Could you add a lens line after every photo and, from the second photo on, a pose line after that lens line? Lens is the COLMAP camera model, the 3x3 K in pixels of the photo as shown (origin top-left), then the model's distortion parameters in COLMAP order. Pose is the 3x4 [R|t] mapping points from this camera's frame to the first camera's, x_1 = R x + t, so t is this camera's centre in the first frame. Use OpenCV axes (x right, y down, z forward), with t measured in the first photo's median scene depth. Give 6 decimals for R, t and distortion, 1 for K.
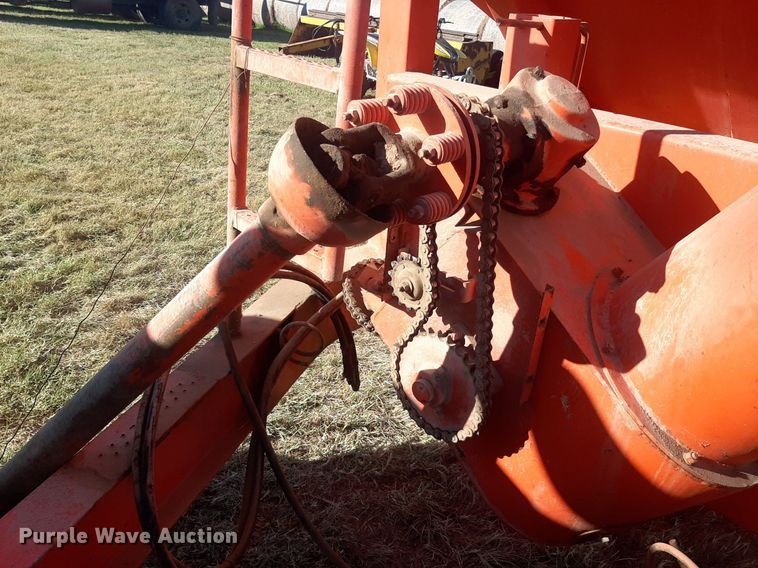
lens RADIAL K [[577.1, 0, 402.6], [0, 577.1, 291.5], [0, 0, 1]] dist [0.053302, -0.101065]
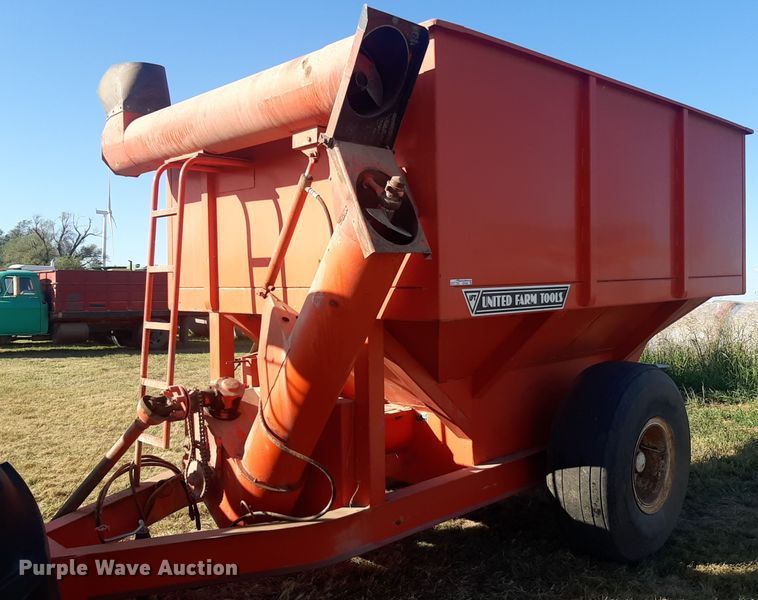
lens RADIAL K [[688.0, 0, 360.4], [0, 688.0, 297.6], [0, 0, 1]] dist [0.008007, -0.006910]
pose [[0.994311, -0.097504, -0.042885, 0.574997], [0.068085, 0.891389, -0.448095, 0.491100], [0.081918, 0.442626, 0.892957, -1.266994]]
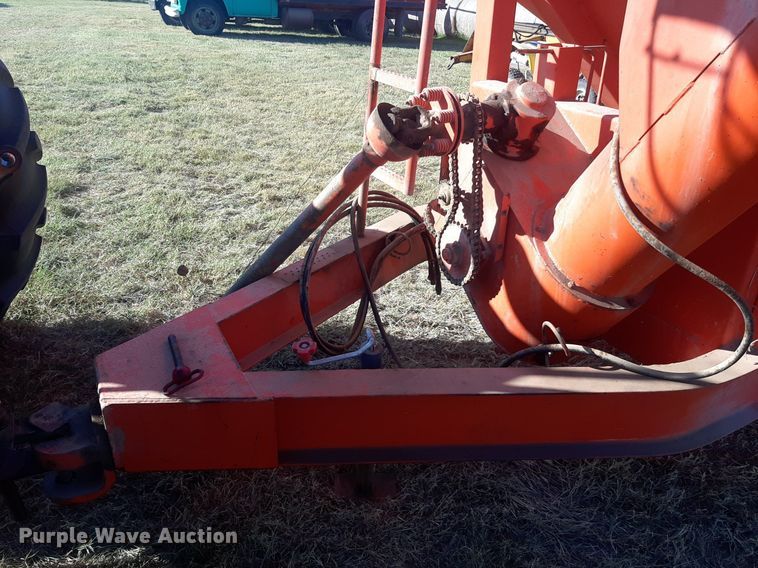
lens RADIAL K [[578.3, 0, 400.9], [0, 578.3, 280.8], [0, 0, 1]] dist [0.061044, -0.124218]
pose [[0.958111, 0.084996, -0.273493, 0.197369], [-0.092212, 0.995646, -0.013612, 0.143765], [0.271145, 0.038261, 0.961778, -0.391023]]
